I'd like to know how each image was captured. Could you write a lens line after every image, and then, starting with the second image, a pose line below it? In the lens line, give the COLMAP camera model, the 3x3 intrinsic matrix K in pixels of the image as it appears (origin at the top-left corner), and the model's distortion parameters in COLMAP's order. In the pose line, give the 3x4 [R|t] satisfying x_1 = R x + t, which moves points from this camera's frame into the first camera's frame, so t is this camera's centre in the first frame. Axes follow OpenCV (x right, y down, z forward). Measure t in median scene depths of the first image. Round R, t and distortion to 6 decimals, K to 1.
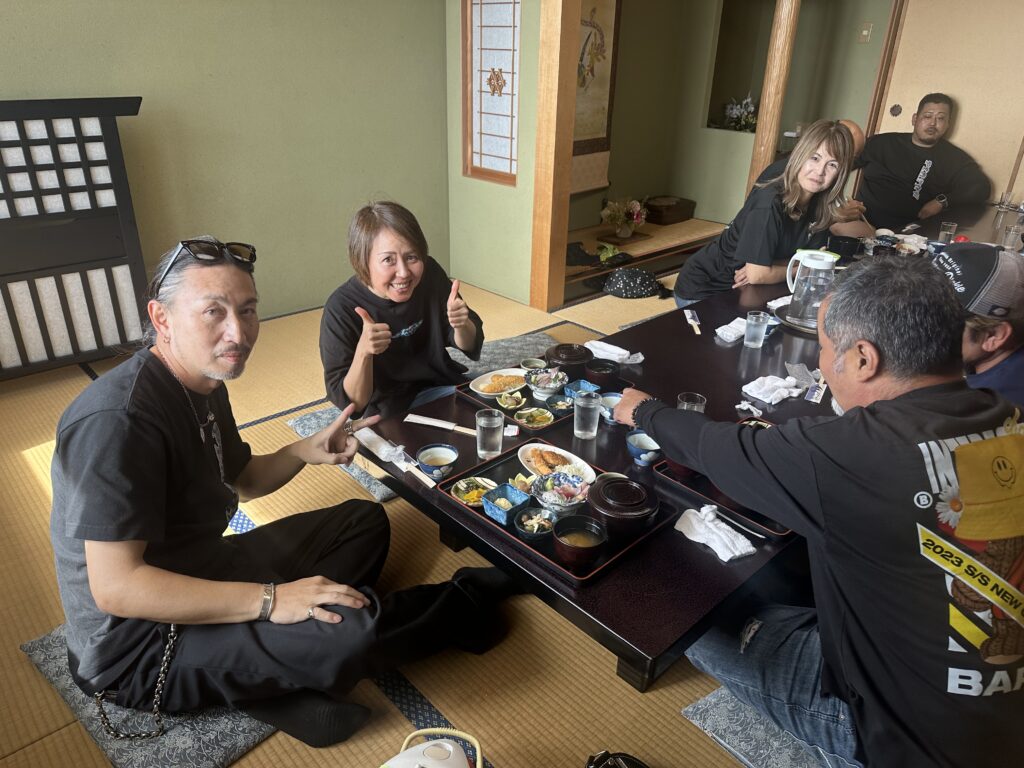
lens RADIAL K [[727.6, 0, 512.0], [0, 727.6, 384.0], [0, 0, 1]] dist [0.065862, -0.080802]
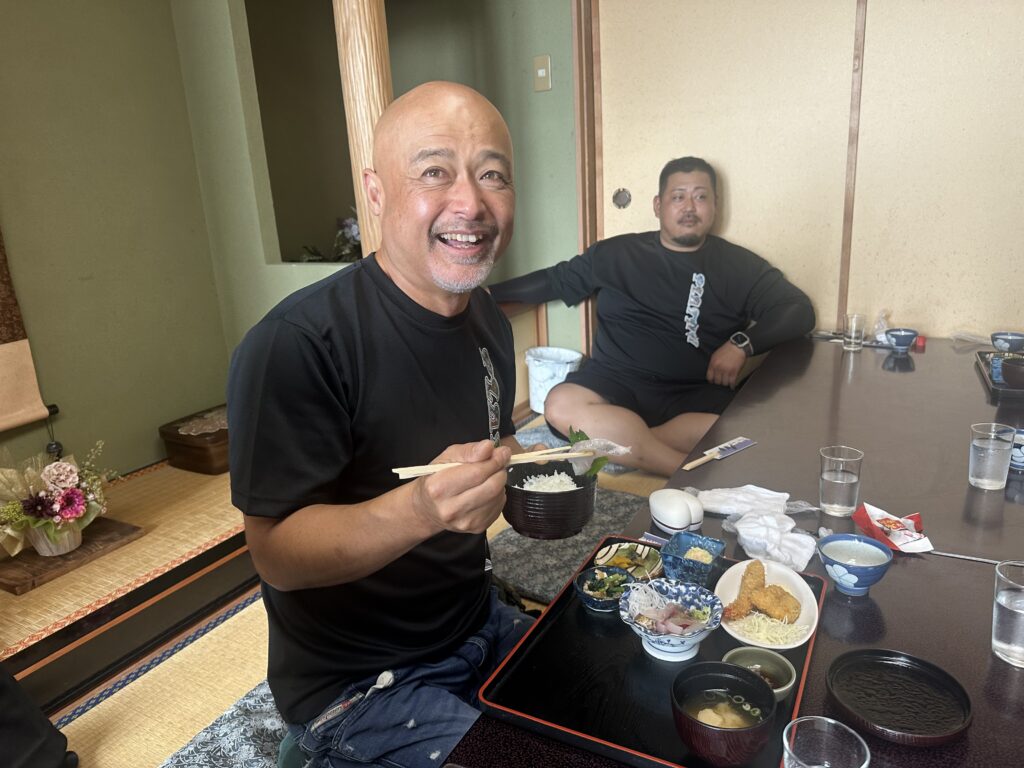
lens RADIAL K [[727.6, 0, 512.0], [0, 727.6, 384.0], [0, 0, 1]] dist [0.065862, -0.080802]
pose [[0.947359, -0.159954, 0.277356, 0.272277], [0.206739, 0.967071, -0.148436, -0.172862], [-0.244479, 0.197962, 0.949232, 0.536231]]
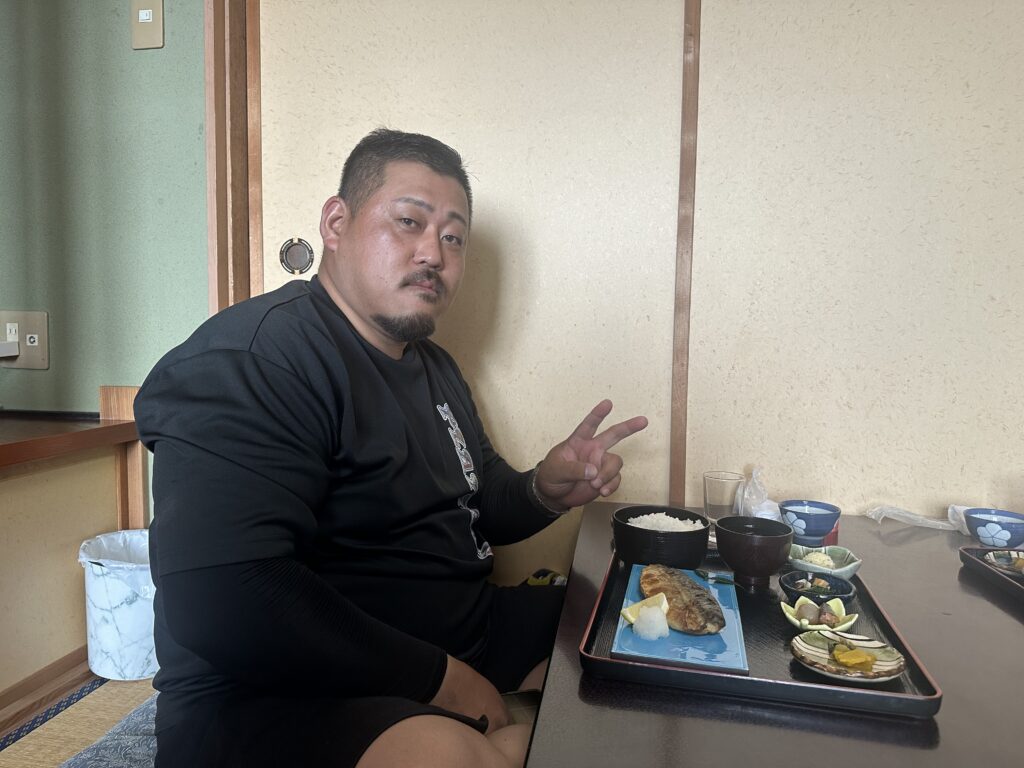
lens RADIAL K [[727.6, 0, 512.0], [0, 727.6, 384.0], [0, 0, 1]] dist [0.065862, -0.080802]
pose [[0.800061, -0.048790, 0.597932, 0.425138], [0.264400, 0.923344, -0.278438, -0.219920], [-0.538512, 0.380860, 0.751632, 0.774303]]
